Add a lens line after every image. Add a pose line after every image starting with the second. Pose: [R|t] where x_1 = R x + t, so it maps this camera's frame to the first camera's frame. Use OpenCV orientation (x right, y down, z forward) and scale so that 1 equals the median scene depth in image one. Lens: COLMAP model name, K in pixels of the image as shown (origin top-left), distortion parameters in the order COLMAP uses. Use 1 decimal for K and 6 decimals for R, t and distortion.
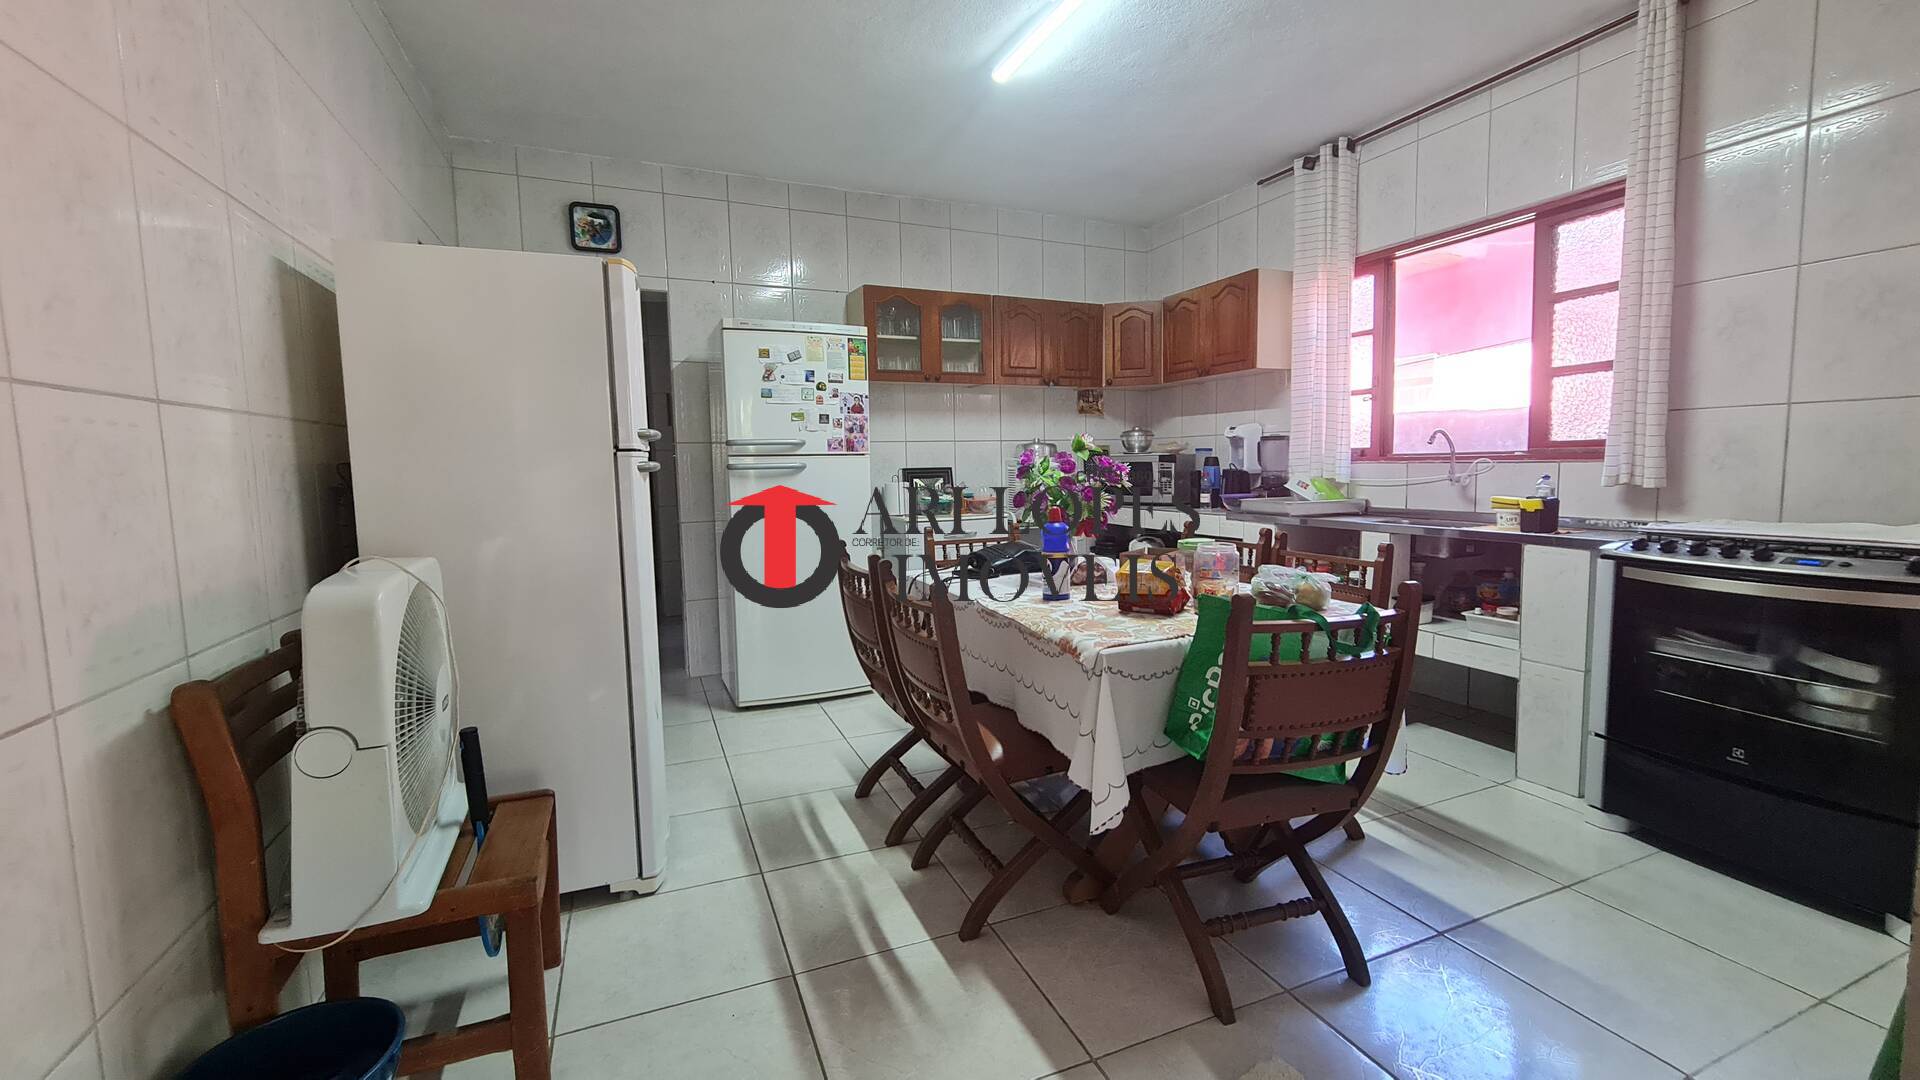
lens RADIAL K [[785.9, 0, 965.2], [0, 785.9, 534.5], [0, 0, 1]] dist [-0.001040, -0.000125]
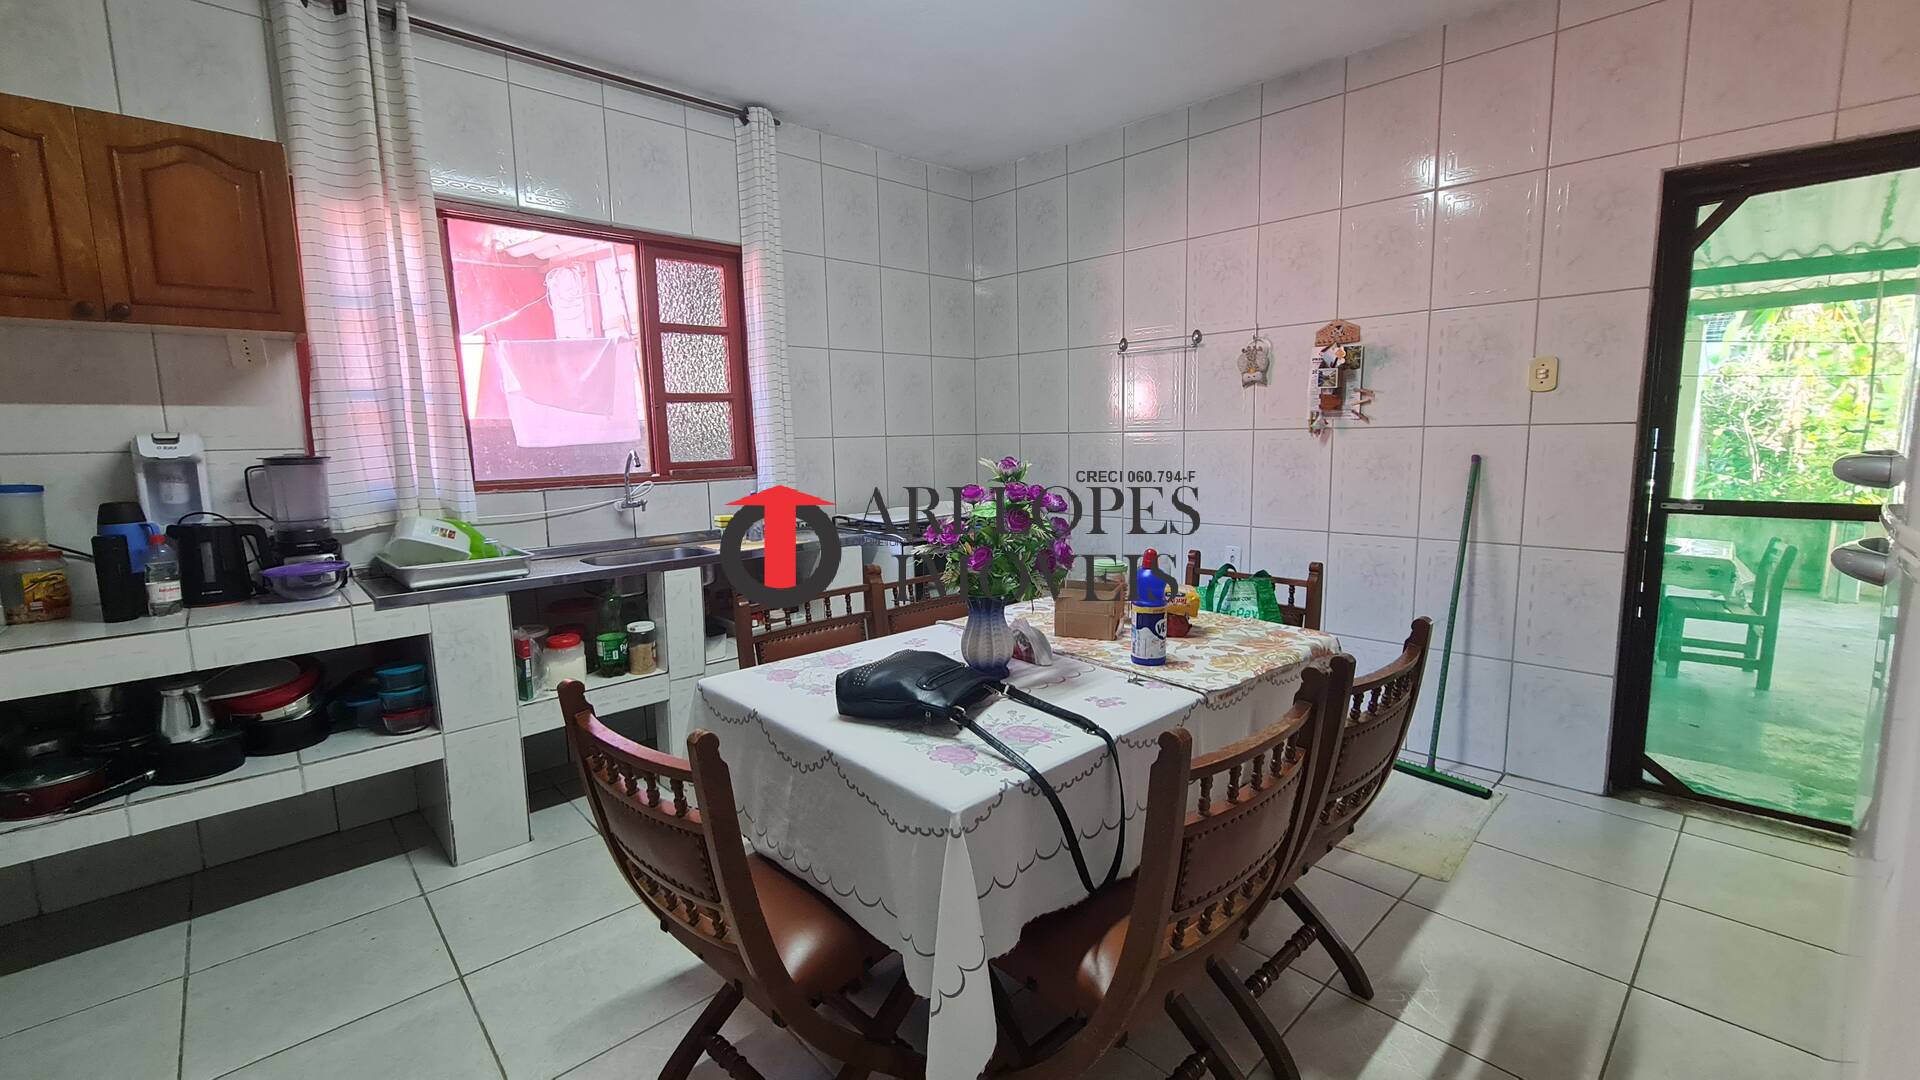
lens RADIAL K [[785.9, 0, 965.2], [0, 785.9, 534.5], [0, 0, 1]] dist [-0.001040, -0.000125]
pose [[-0.347959, -0.089453, 0.933232, -0.345800], [0.116258, 0.983637, 0.137632, -0.108570], [-0.930273, 0.156386, -0.331866, 0.879915]]
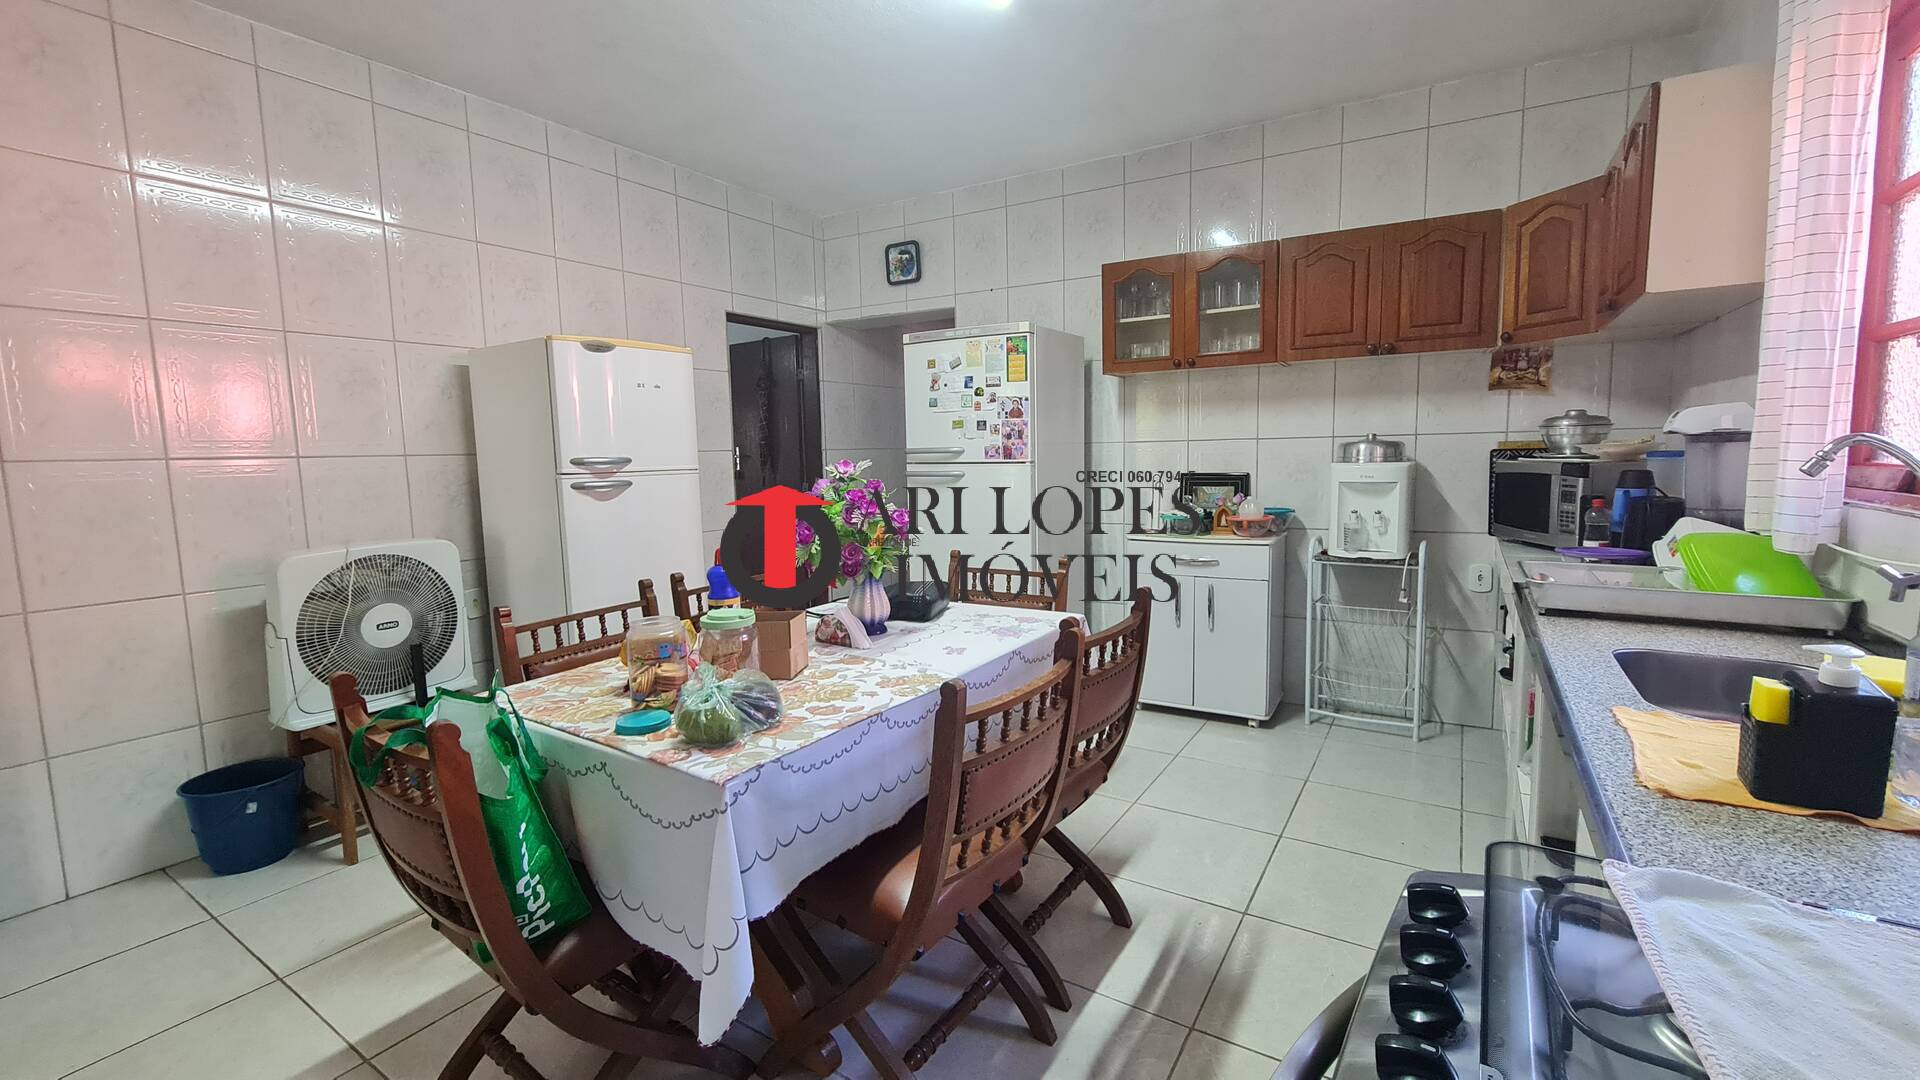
lens RADIAL K [[785.9, 0, 965.2], [0, 785.9, 534.5], [0, 0, 1]] dist [-0.001040, -0.000125]
pose [[0.572383, 0.092676, -0.814732, 0.592099], [-0.065527, 0.995585, 0.067213, -0.076507], [0.817364, 0.014915, 0.575929, 0.425931]]
